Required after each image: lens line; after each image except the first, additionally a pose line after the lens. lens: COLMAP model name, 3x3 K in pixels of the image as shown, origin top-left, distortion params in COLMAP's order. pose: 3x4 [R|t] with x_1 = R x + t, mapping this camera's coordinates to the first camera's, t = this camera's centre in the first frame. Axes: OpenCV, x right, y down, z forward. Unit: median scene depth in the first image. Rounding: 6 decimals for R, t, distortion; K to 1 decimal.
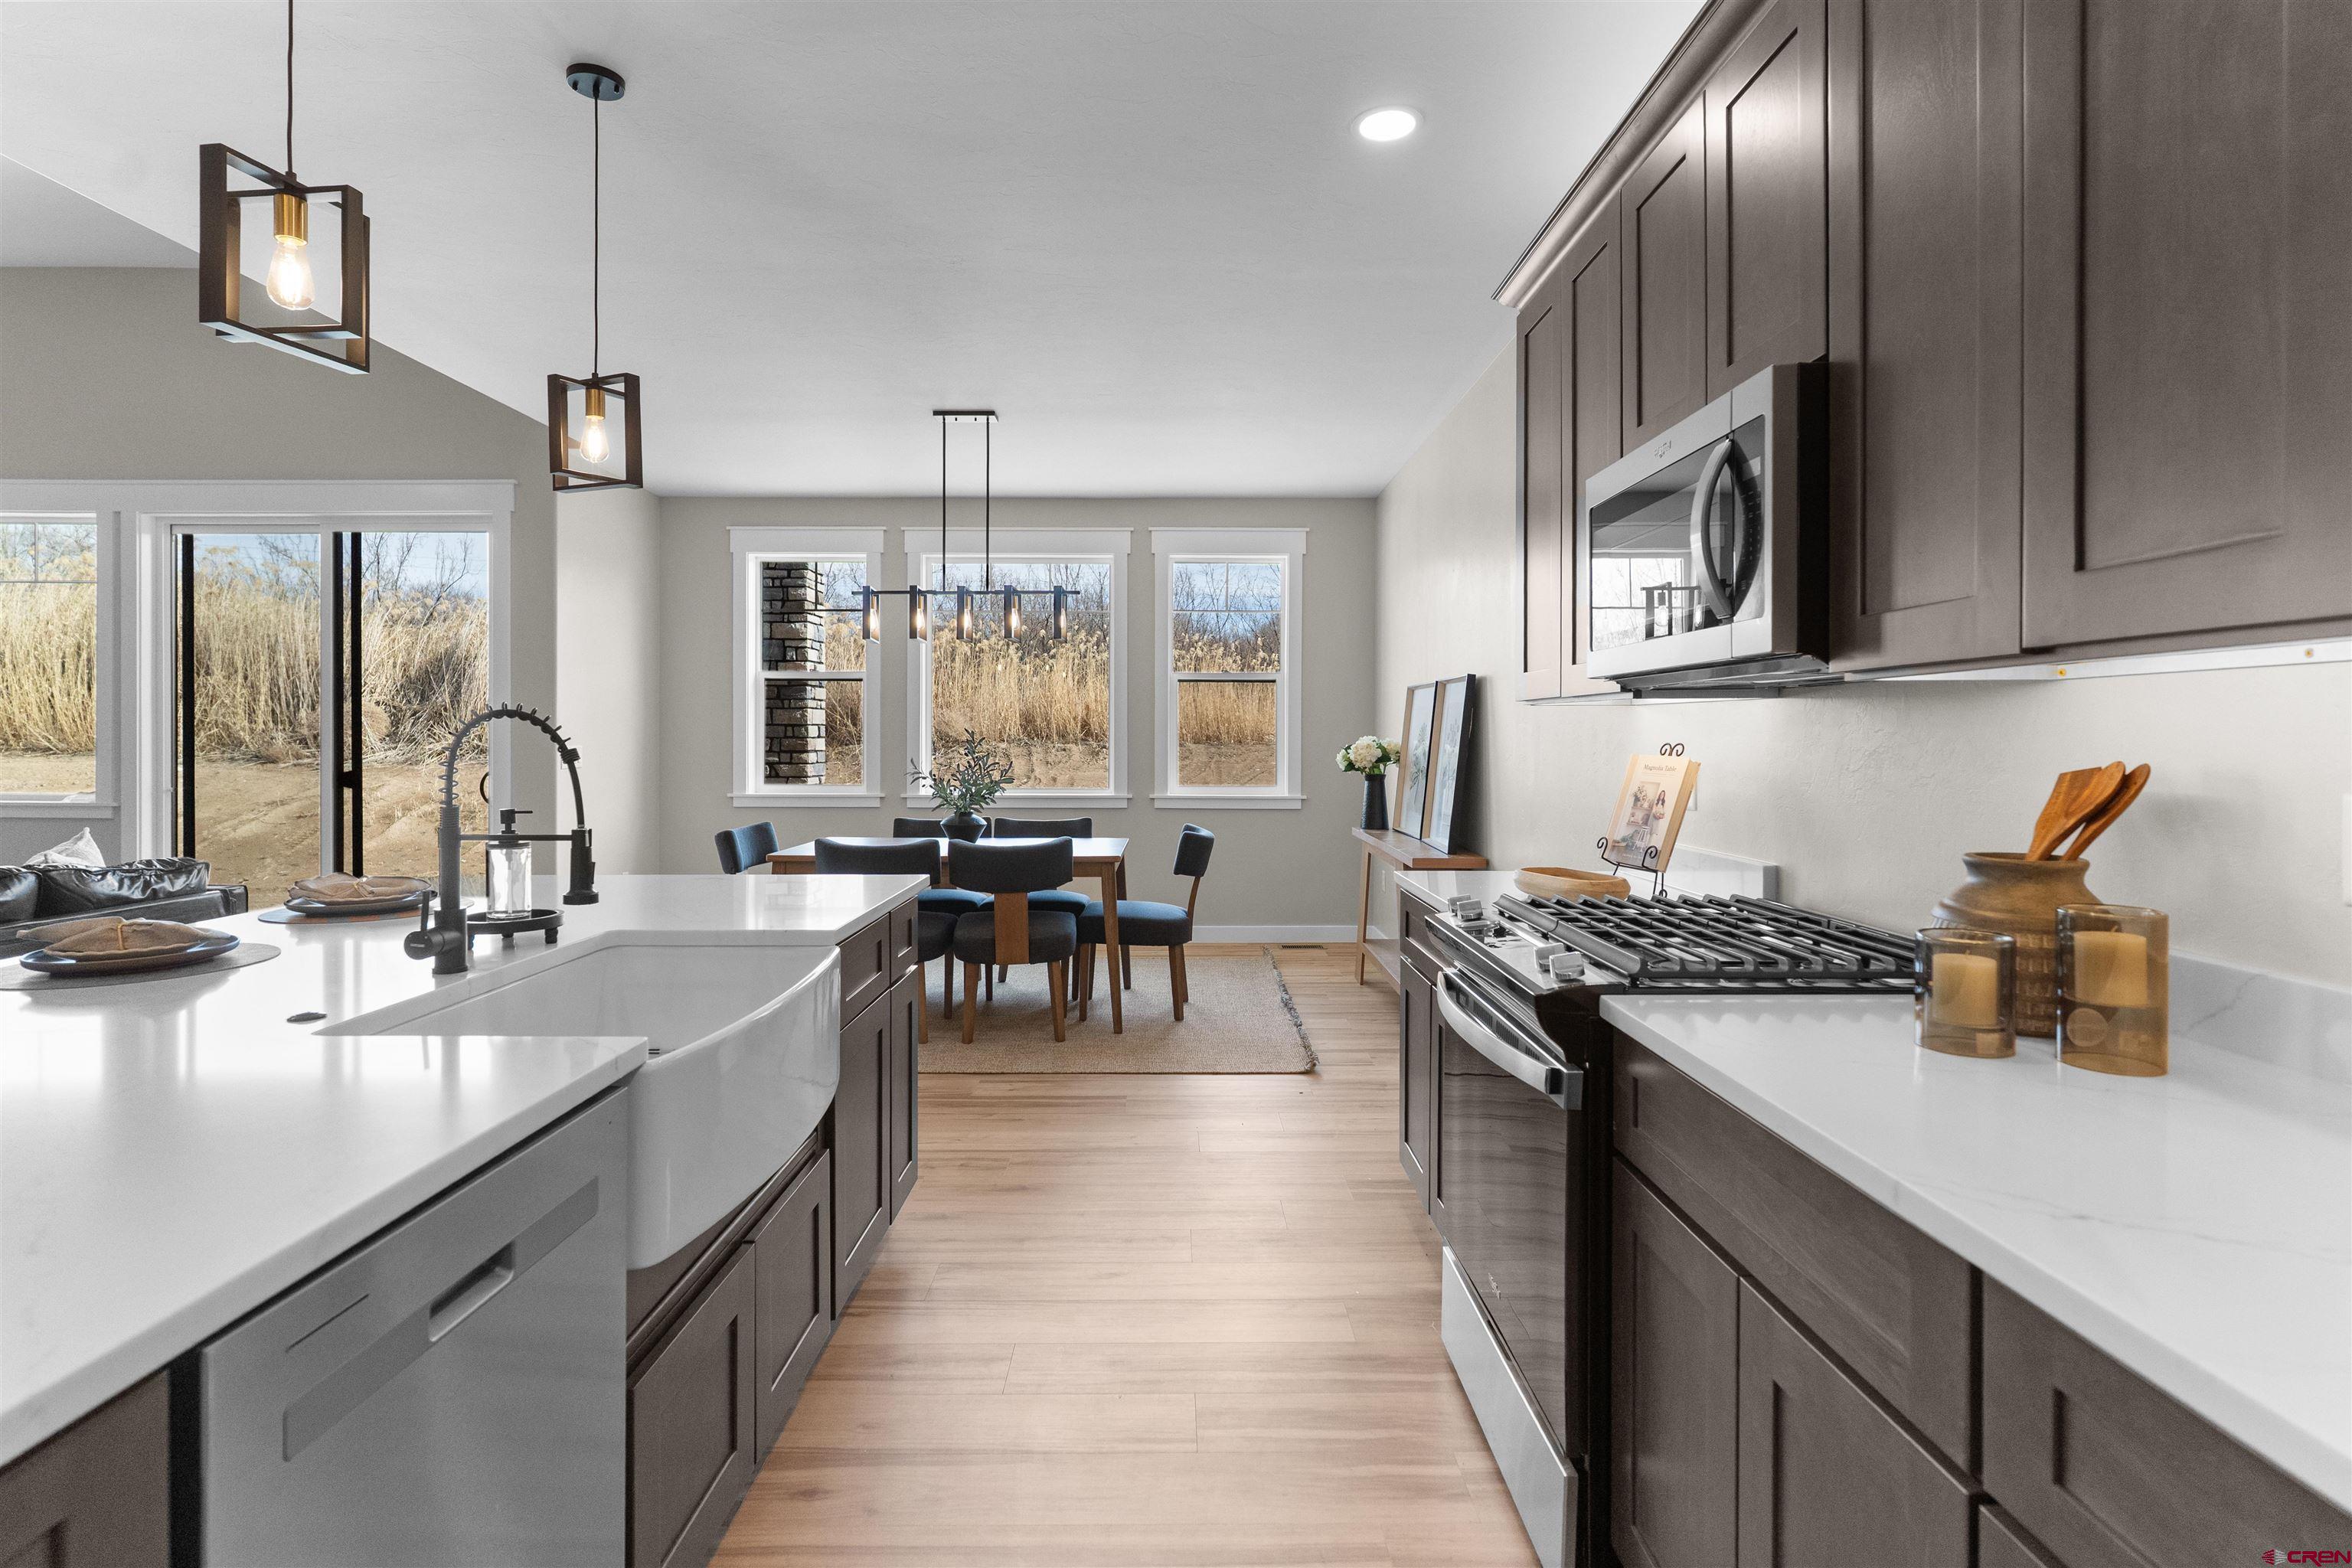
lens RADIAL K [[1191.1, 0, 1321.4], [0, 1191.1, 749.2], [0, 0, 1]] dist [-0.003719, 0.002424]
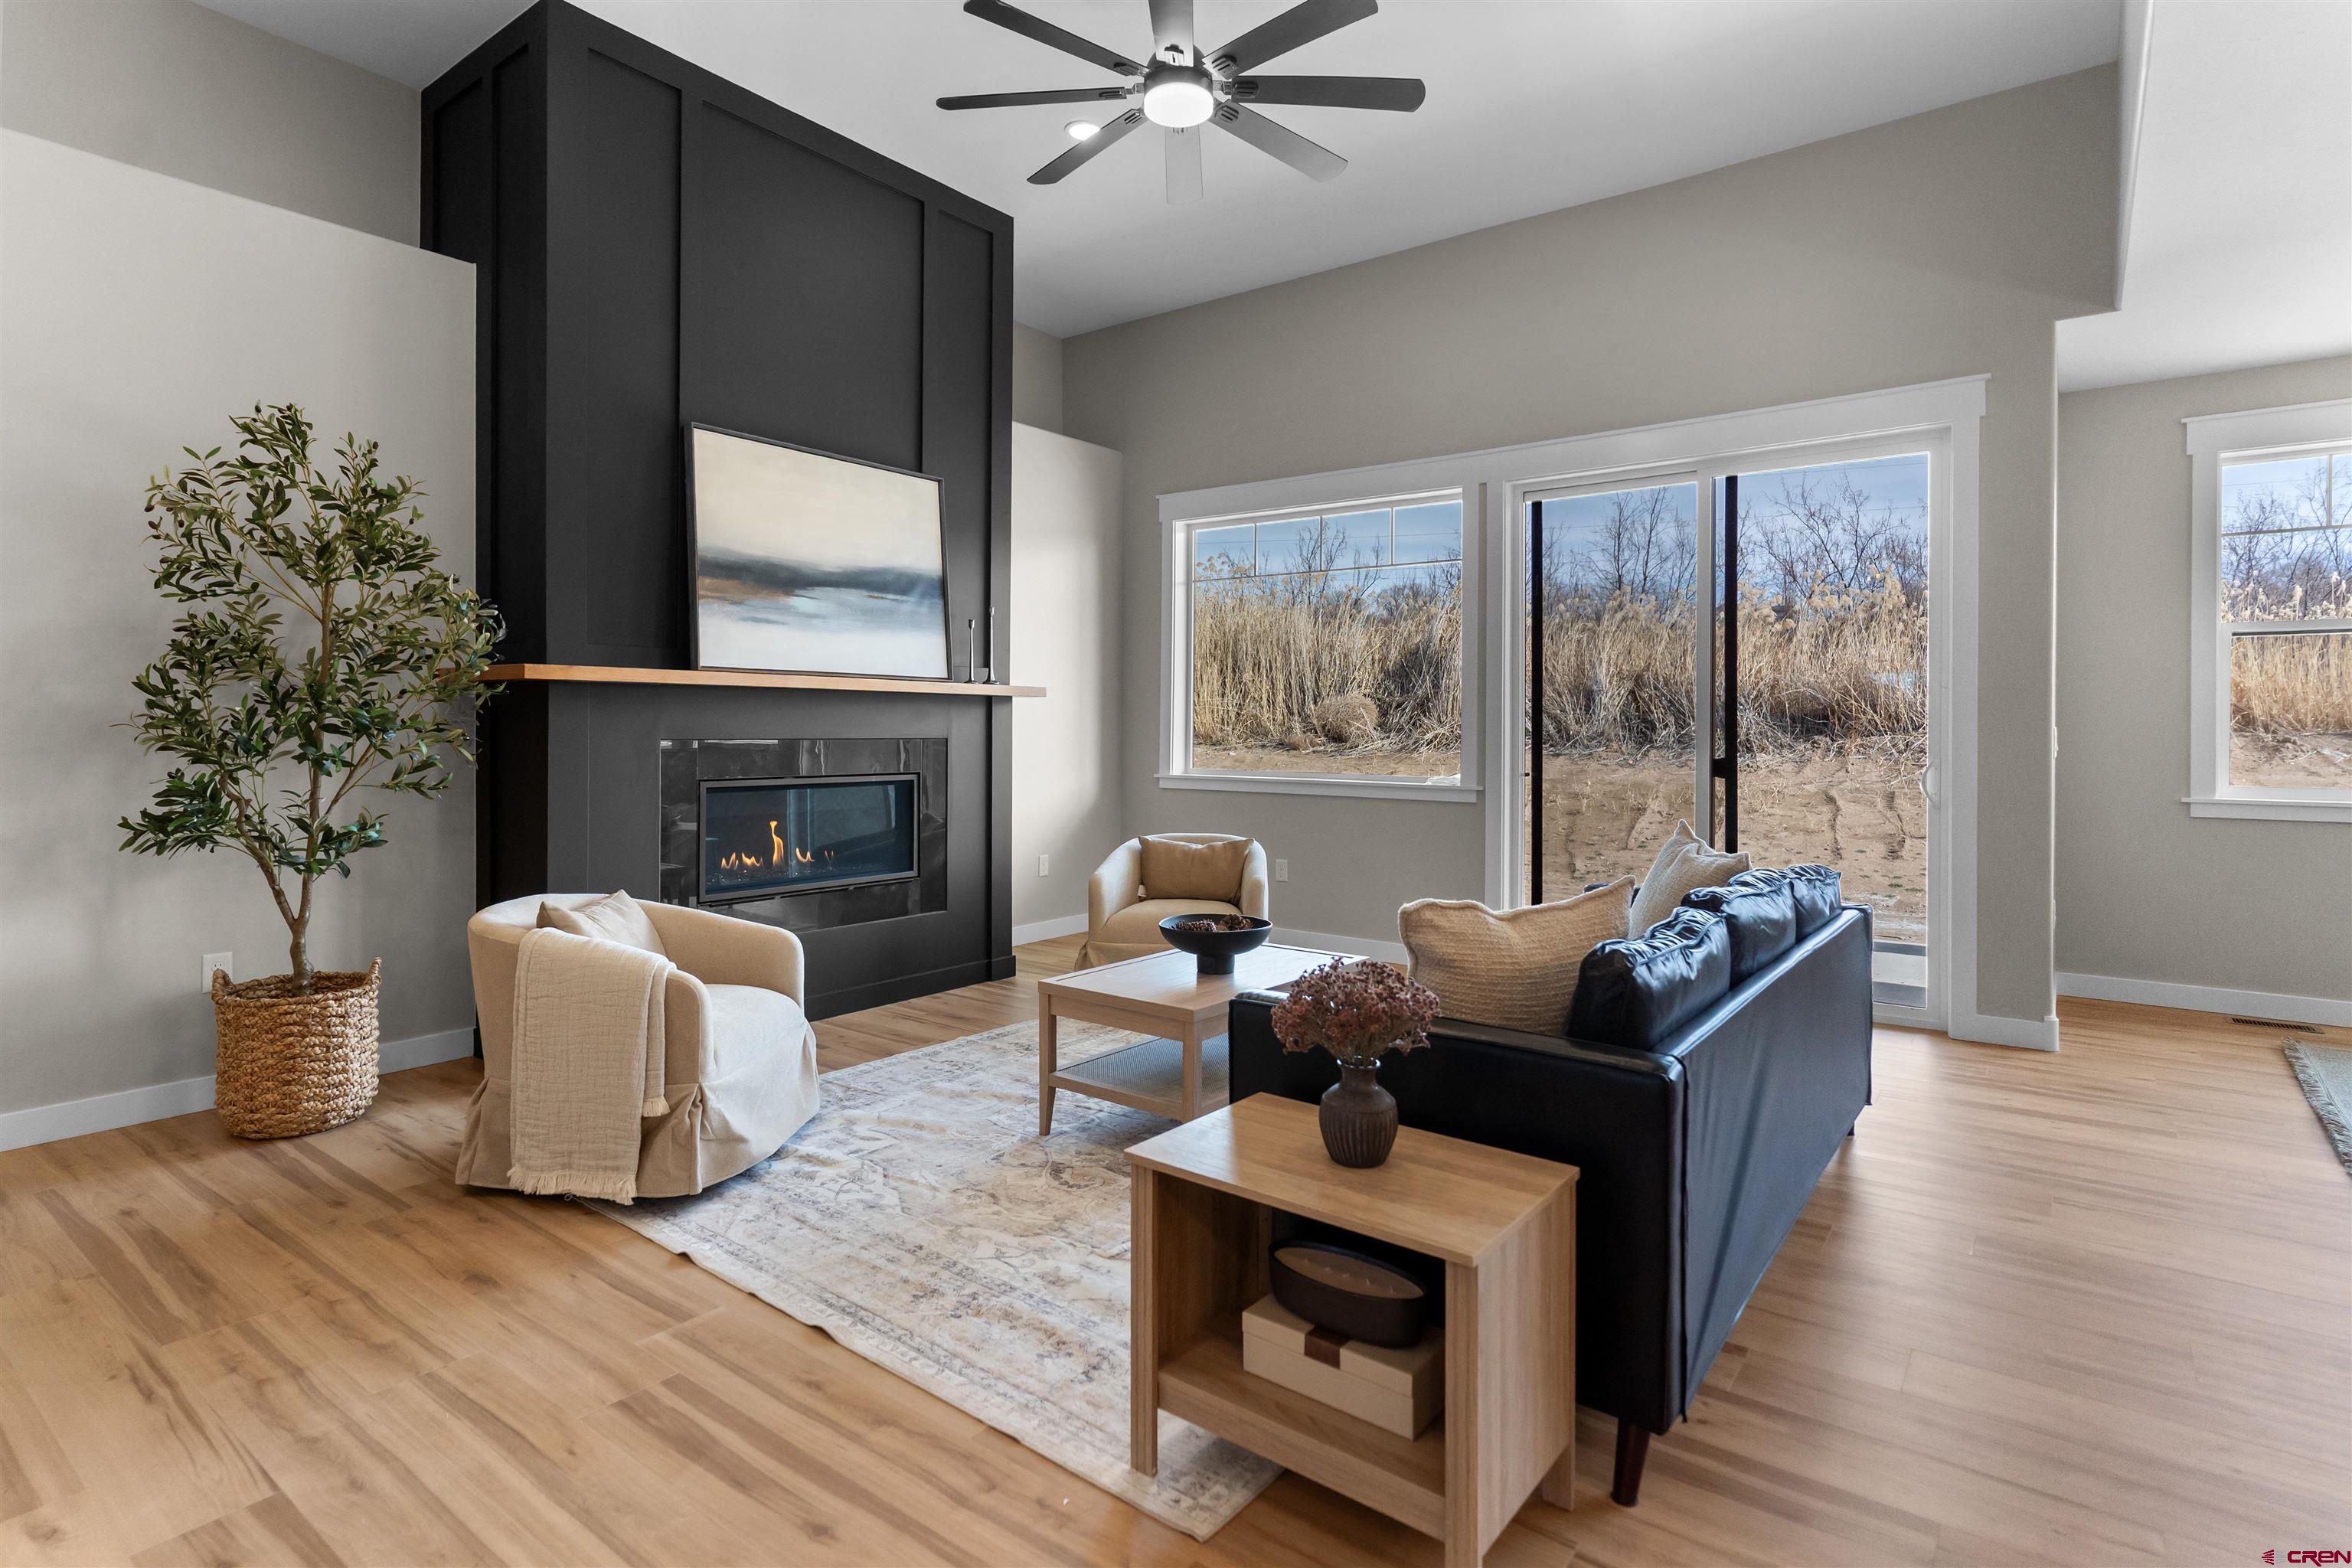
lens RADIAL K [[1191.1, 0, 1207.5], [0, 1191.1, 723.8], [0, 0, 1]] dist [-0.003719, 0.002424]
pose [[0.794171, -0.000902, -0.607694, -0.392127], [-0.009899, 0.999847, -0.014421, 0.006842], [0.607614, 0.017468, 0.794041, 0.068718]]
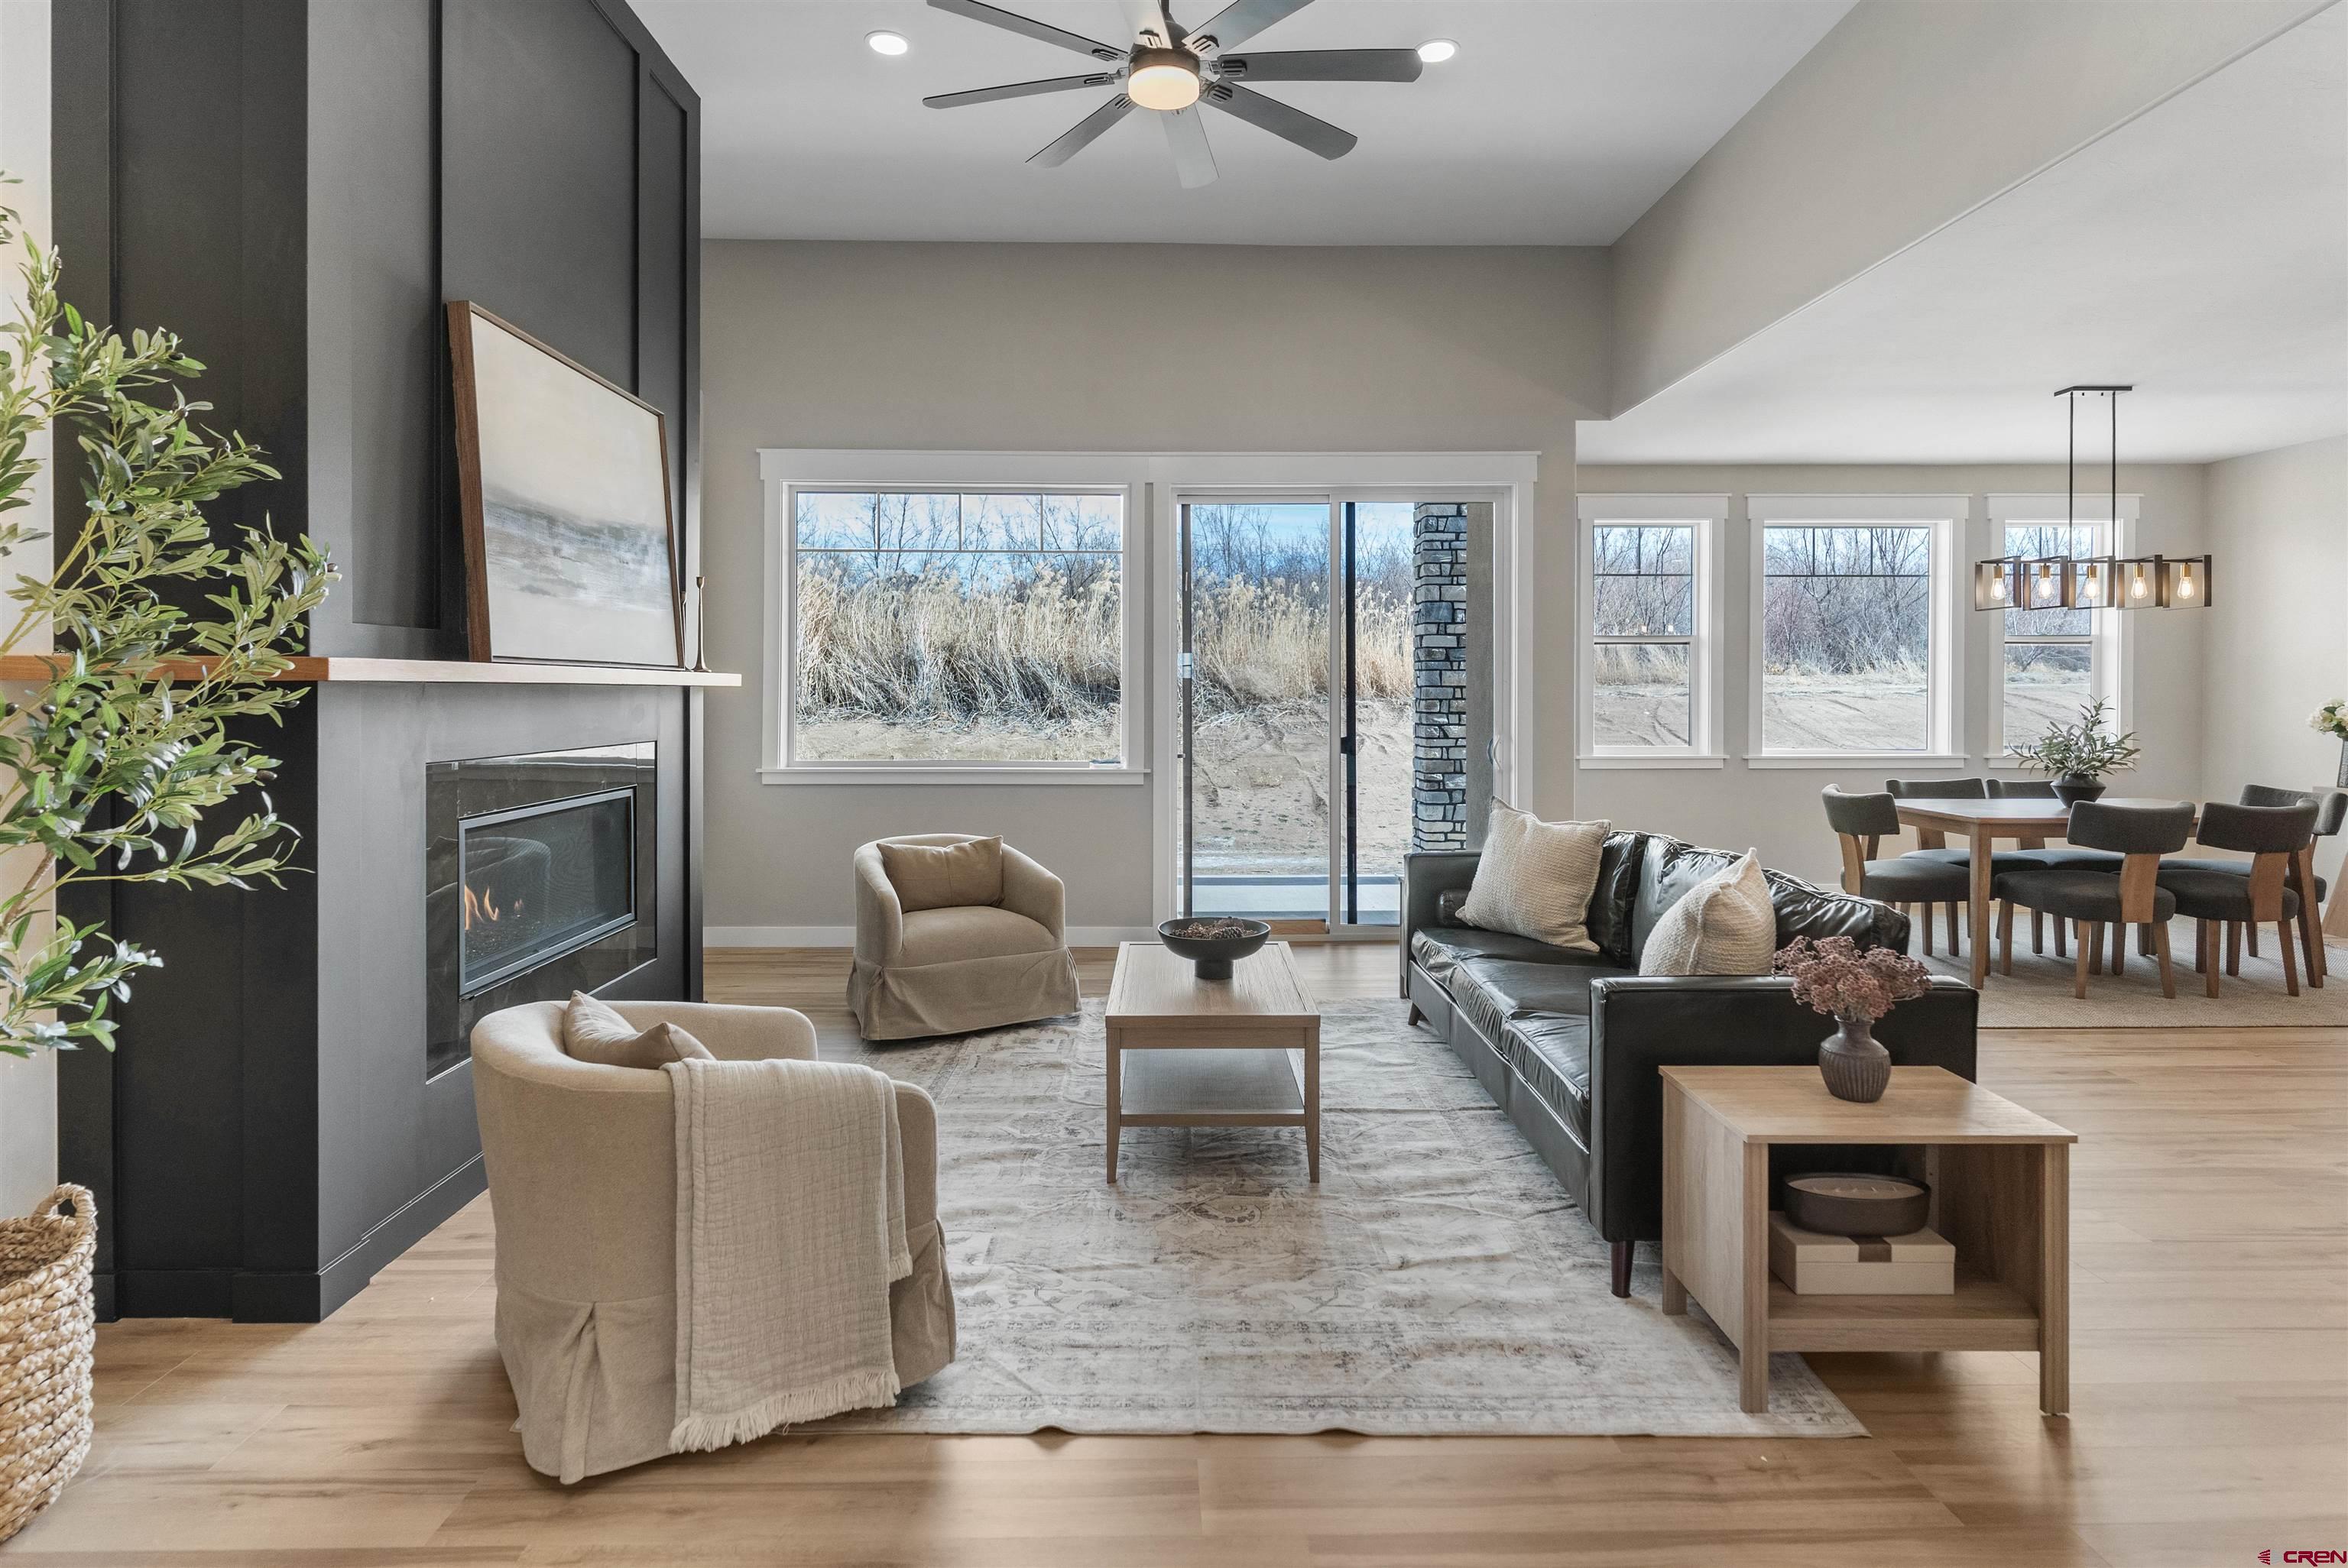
lens RADIAL K [[1188.9, 0, 1172.7], [0, 1188.9, 695.4], [0, 0, 1]] dist [-0.003719, 0.002424]
pose [[0.999865, -0.002471, 0.016254, -0.652672], [0.002583, 0.999973, -0.006857, -0.006820], [-0.016237, 0.006898, 0.999844, -0.007607]]
